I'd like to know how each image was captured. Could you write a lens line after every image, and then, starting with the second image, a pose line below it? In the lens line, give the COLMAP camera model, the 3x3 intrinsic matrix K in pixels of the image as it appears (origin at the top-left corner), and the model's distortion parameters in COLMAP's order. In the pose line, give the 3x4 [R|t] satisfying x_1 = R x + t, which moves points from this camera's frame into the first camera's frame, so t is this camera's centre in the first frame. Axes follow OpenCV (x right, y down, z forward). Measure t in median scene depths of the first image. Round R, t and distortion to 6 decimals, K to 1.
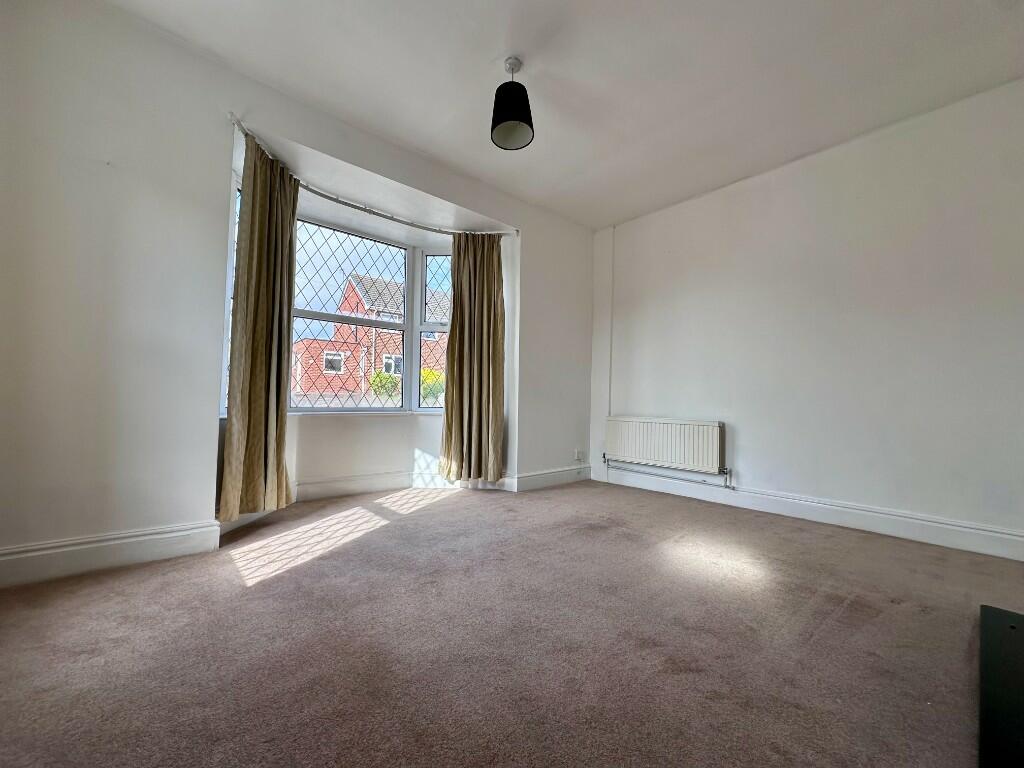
lens RADIAL K [[406.0, 0, 510.8], [0, 406.0, 383.6], [0, 0, 1]] dist [-0.003553, 0.000992]
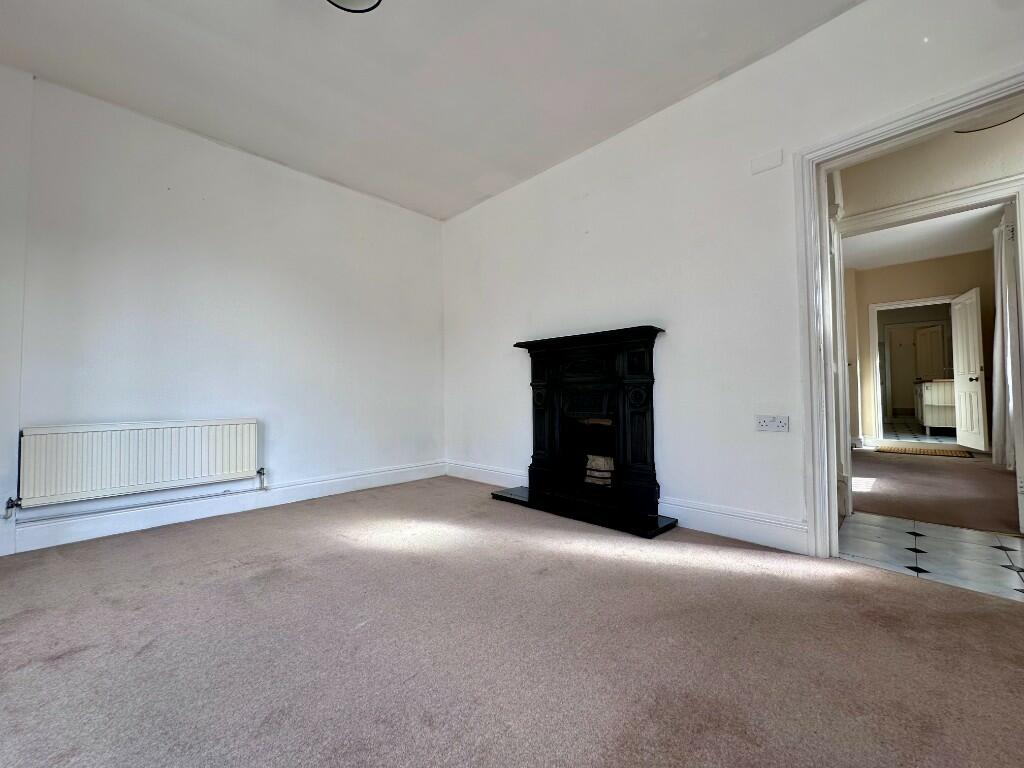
lens RADIAL K [[406.0, 0, 510.1], [0, 406.0, 384.4], [0, 0, 1]] dist [-0.003553, 0.000992]
pose [[-0.059762, 0.008830, 0.998174, -0.470950], [-0.028466, 0.999539, -0.010546, 0.014943], [-0.997807, -0.029045, -0.059483, 0.570694]]
